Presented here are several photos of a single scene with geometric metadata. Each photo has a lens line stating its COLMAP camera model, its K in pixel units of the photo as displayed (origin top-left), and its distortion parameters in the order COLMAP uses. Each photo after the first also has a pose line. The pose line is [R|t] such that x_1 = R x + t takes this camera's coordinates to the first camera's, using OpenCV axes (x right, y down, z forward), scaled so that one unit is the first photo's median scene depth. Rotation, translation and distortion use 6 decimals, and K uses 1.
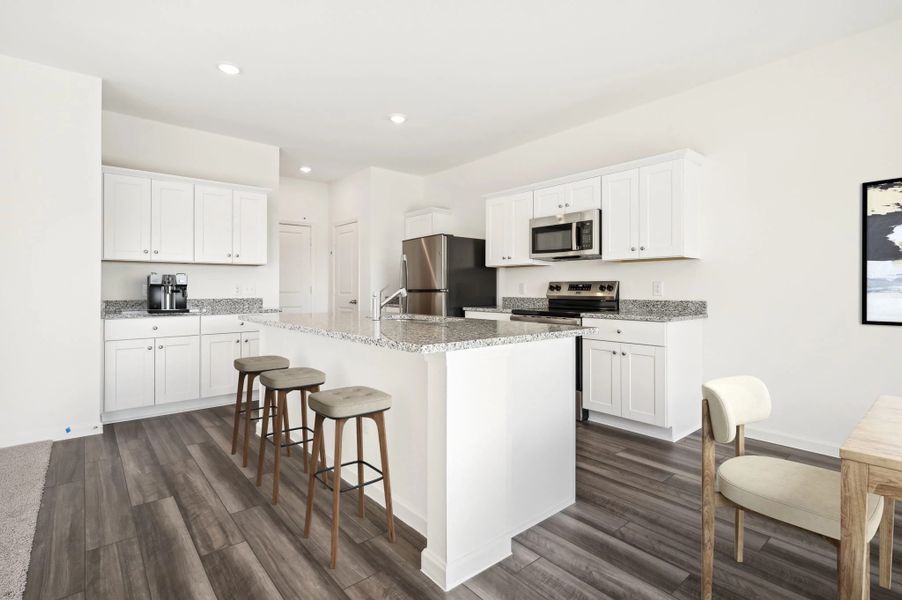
lens RADIAL K [[433.0, 0, 451.3], [0, 433.0, 291.0], [0, 0, 1]] dist [0.000191, -0.000133]
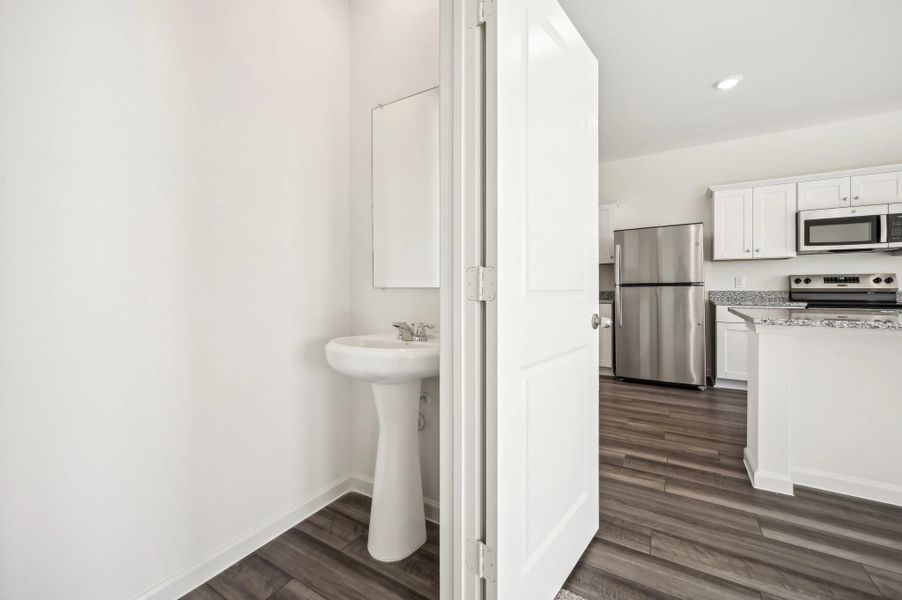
lens RADIAL K [[361.5, 0, 455.7], [0, 361.5, 290.2], [0, 0, 1]] dist [0.001078, 0.000457]
pose [[0.950290, -0.007696, 0.311270, -0.852461], [0.005999, 0.999961, 0.006410, 0.004681], [-0.311307, -0.004224, 0.950300, 0.470607]]
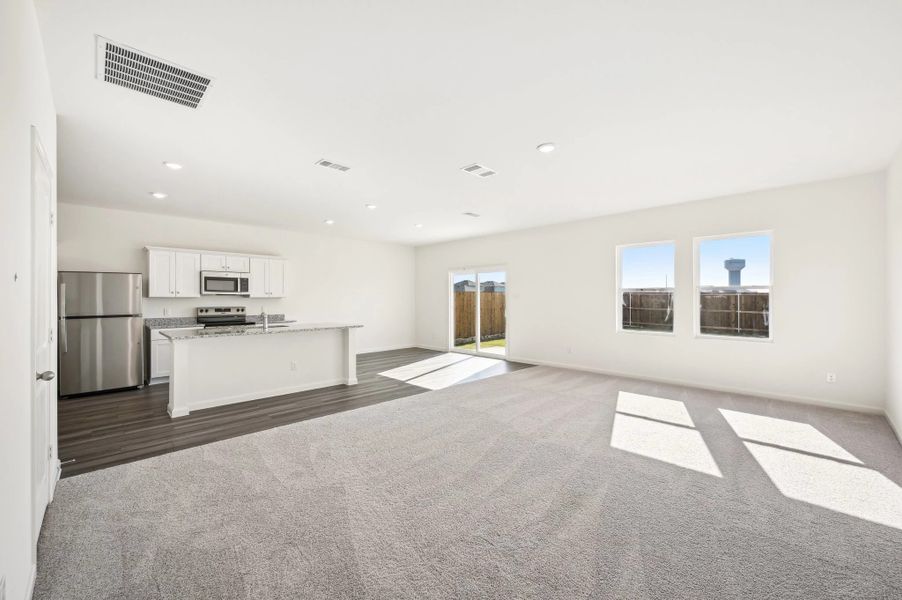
lens RADIAL K [[361.5, 0, 455.8], [0, 361.5, 295.4], [0, 0, 1]] dist [0.001078, 0.000457]
pose [[-0.079648, 0.011529, 0.996756, -1.367870], [0.008067, 0.999908, -0.010921, -0.047860], [-0.996790, 0.007171, -0.079733, 0.114763]]
